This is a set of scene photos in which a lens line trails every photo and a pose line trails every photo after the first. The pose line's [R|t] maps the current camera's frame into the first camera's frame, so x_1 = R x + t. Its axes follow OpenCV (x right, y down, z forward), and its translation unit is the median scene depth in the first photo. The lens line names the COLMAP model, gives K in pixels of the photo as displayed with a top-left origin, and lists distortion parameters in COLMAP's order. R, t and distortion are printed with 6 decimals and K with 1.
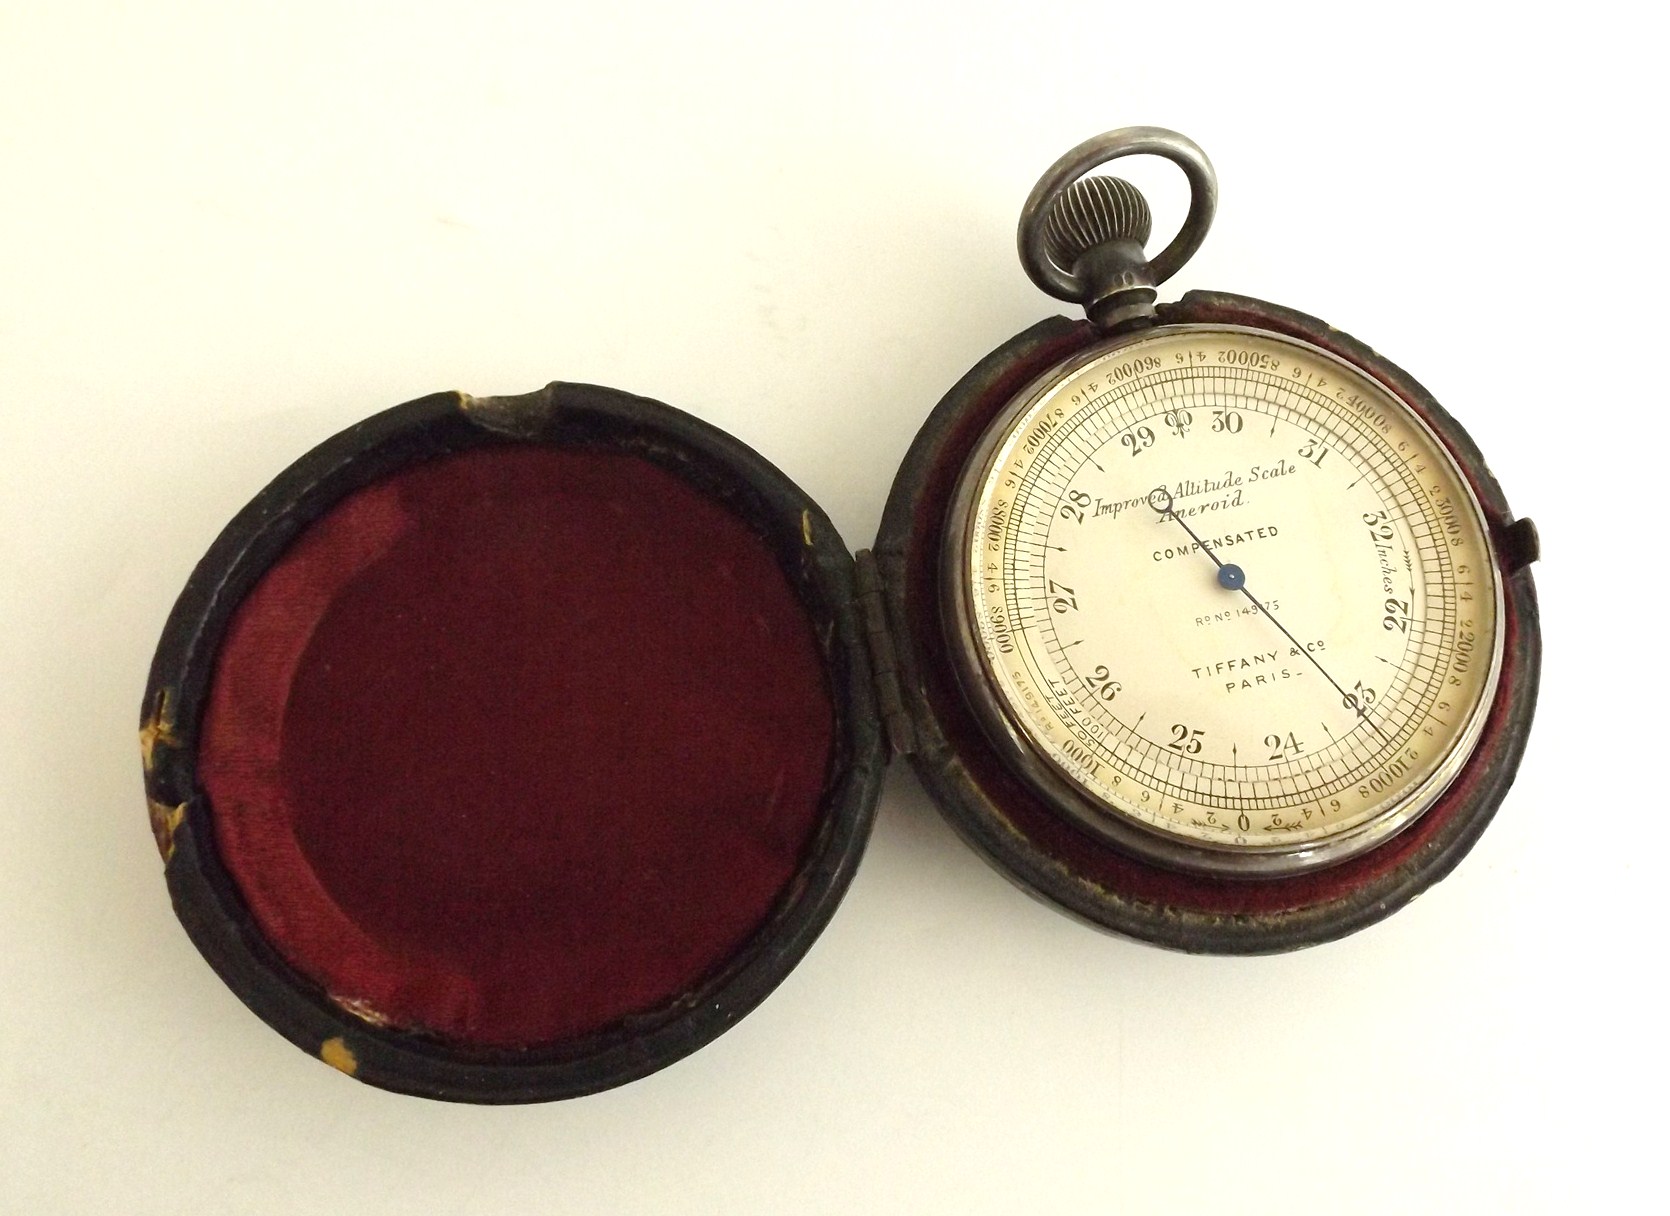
lens RADIAL K [[1398.7, 0, 859.7], [0, 1398.7, 516.8], [0, 0, 1]] dist [0.003903, -0.062275]
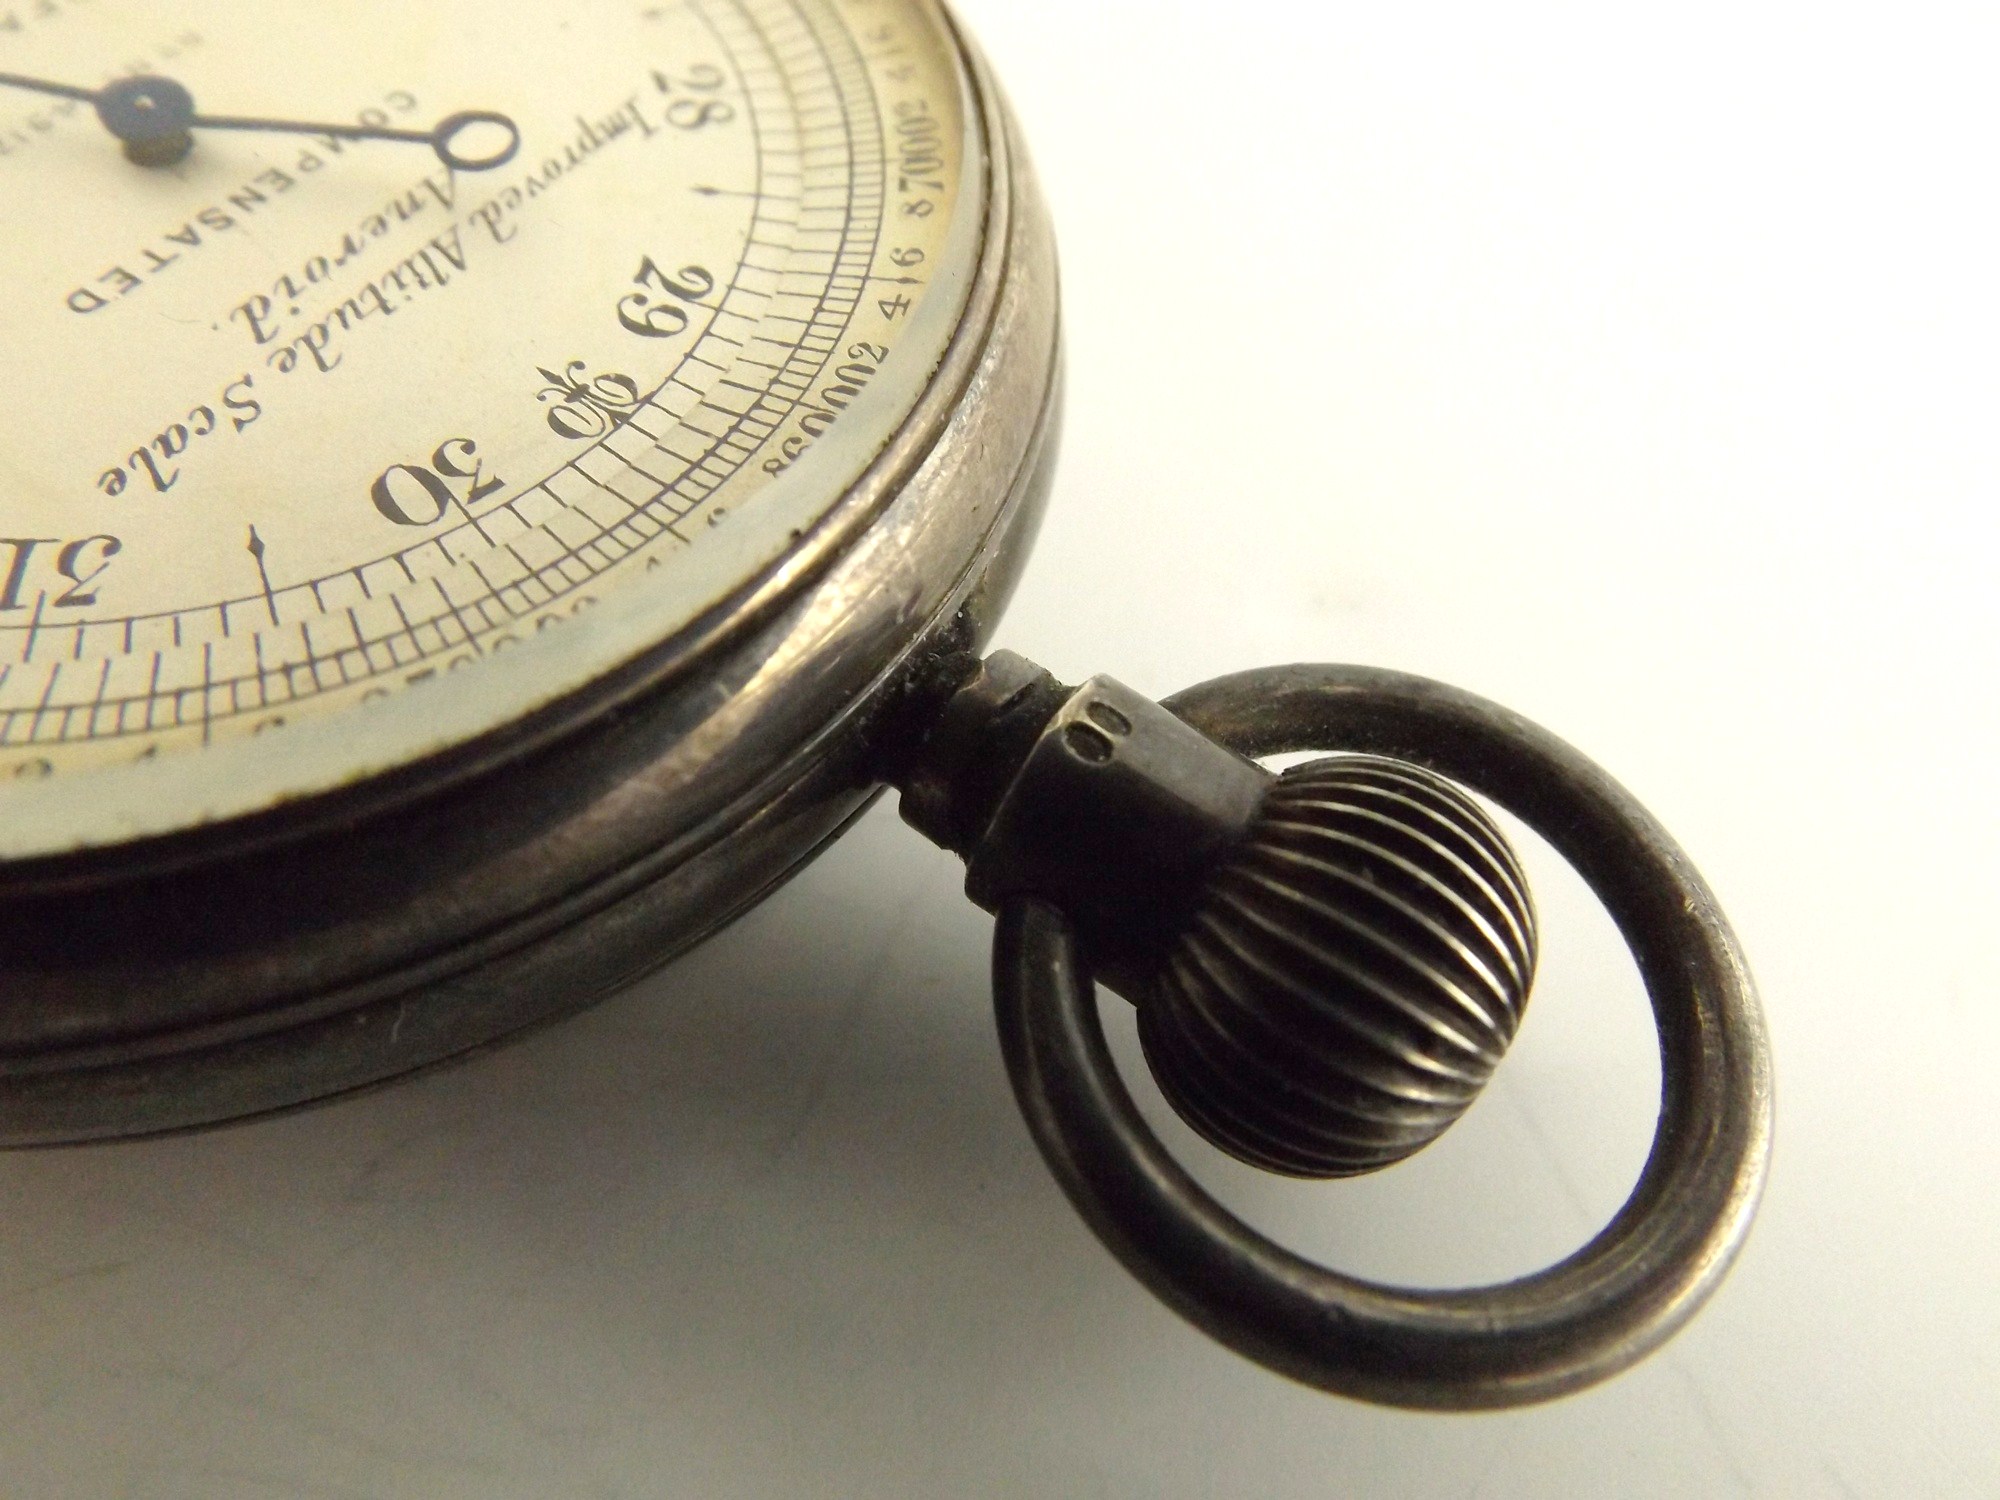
lens RADIAL K [[1413.7, 0, 1000.0], [0, 1413.7, 750.0], [0, 0, 1]] dist [0.013821, 0.000665]
pose [[-0.707108, 0.535913, -0.461298, 0.353021], [-0.703540, -0.467780, 0.534989, -0.324763], [0.070921, 0.702836, 0.707807, 0.890144]]
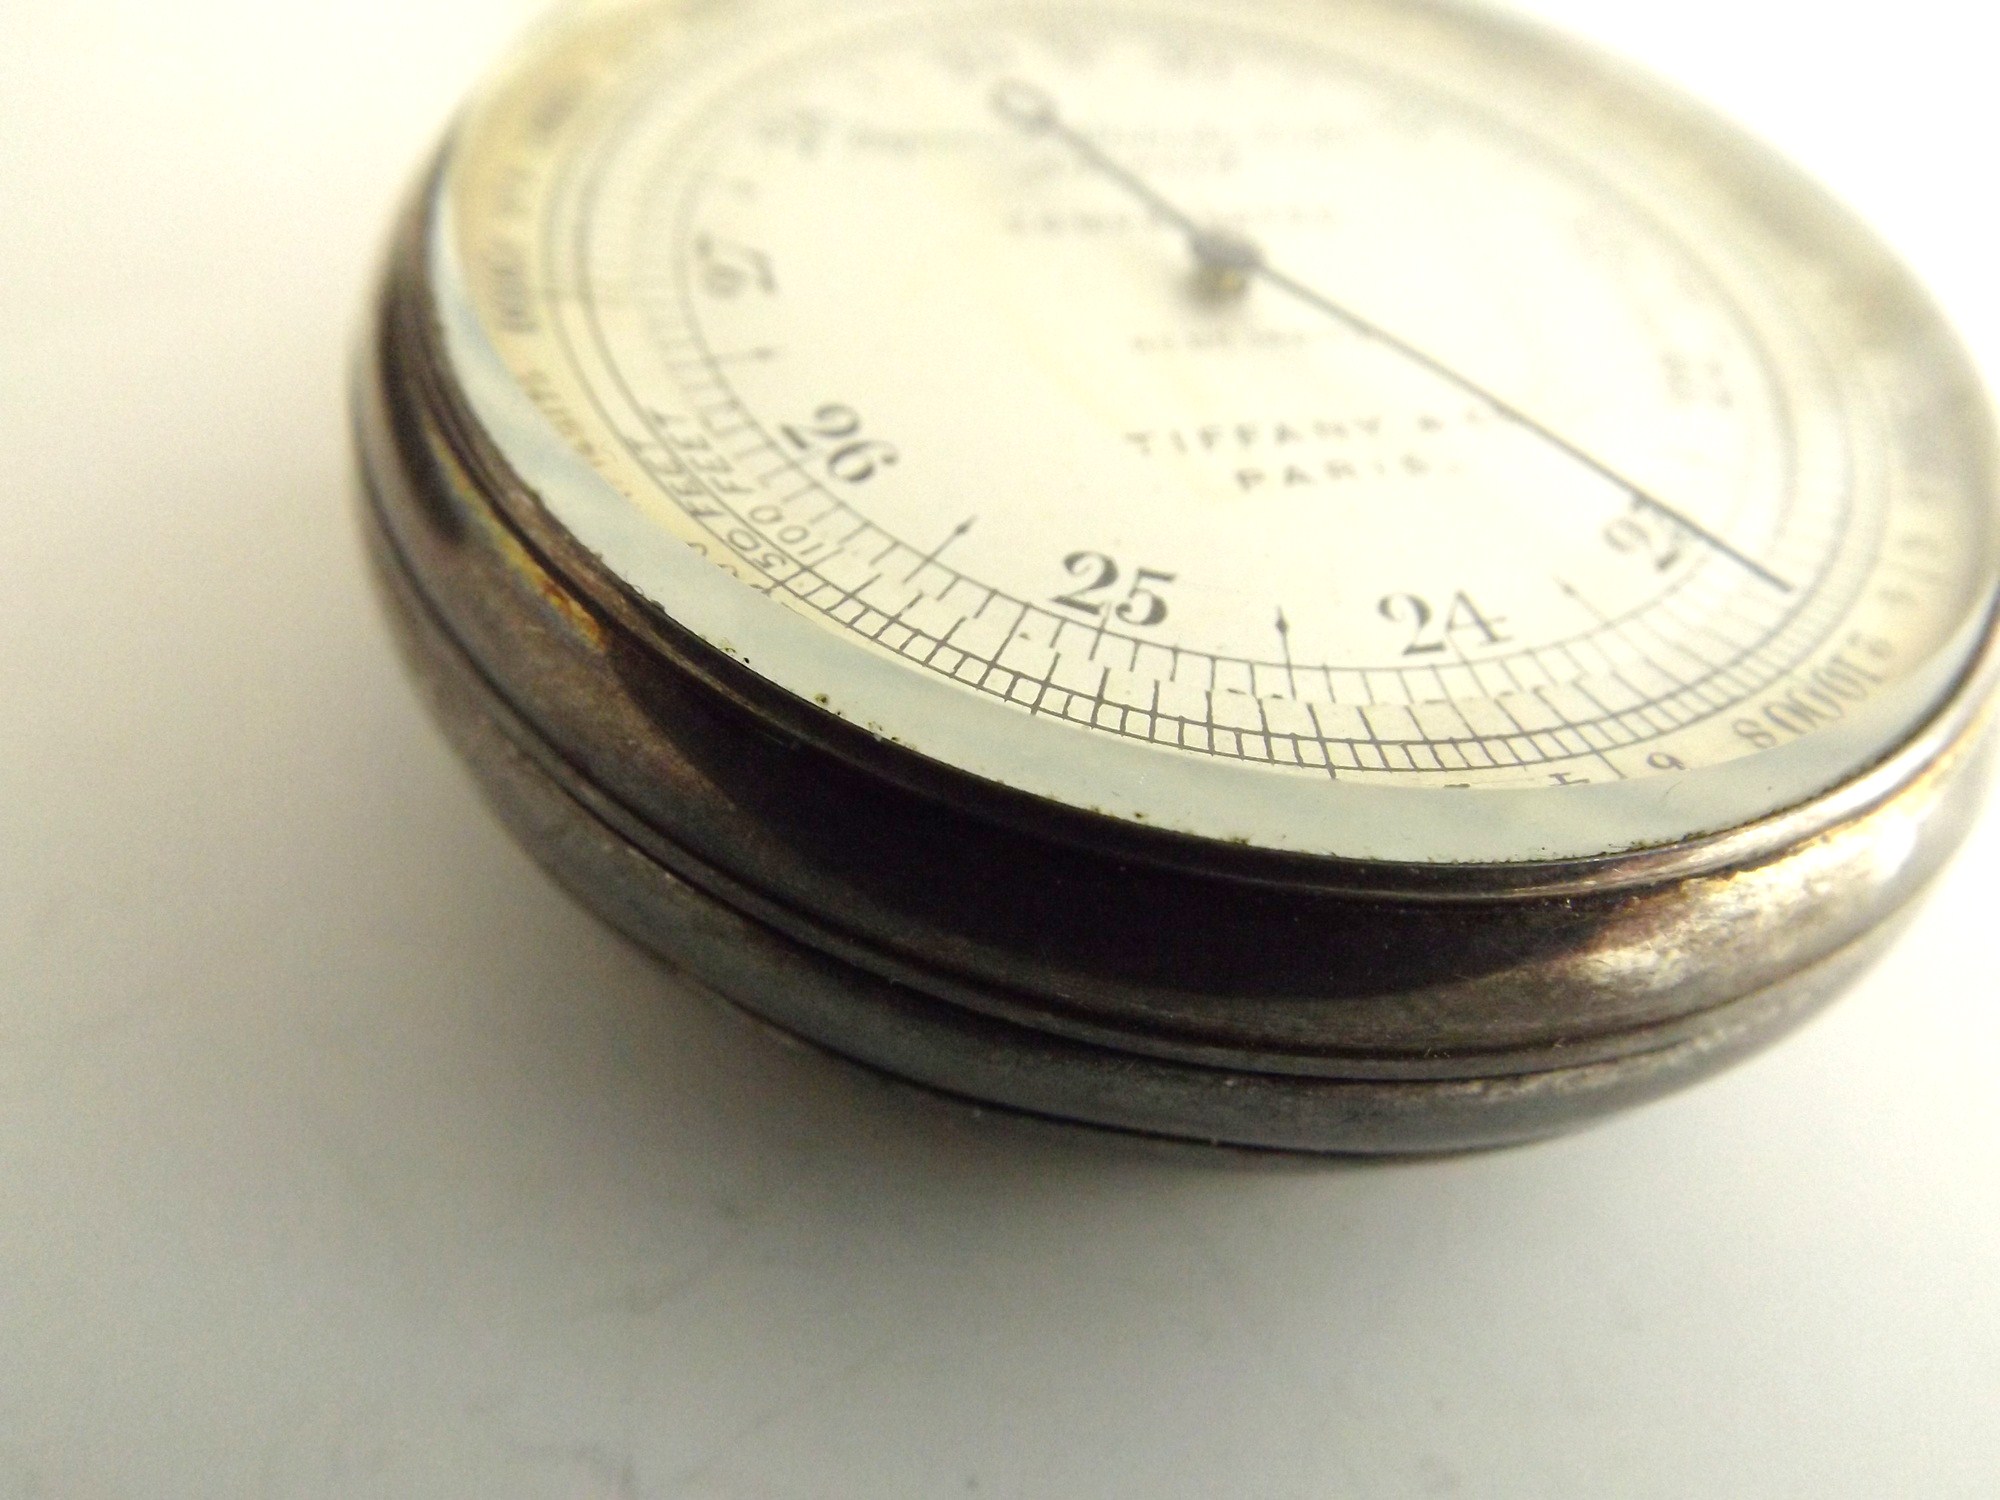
lens RADIAL K [[1405.7, 0, 999.0], [0, 1405.7, 766.8], [0, 0, 1]] dist [0.064257, -0.066383]
pose [[0.994533, 0.019558, 0.102575, 0.175445], [0.019333, 0.930835, -0.364928, 0.290842], [-0.102617, 0.364916, 0.925368, 0.725275]]
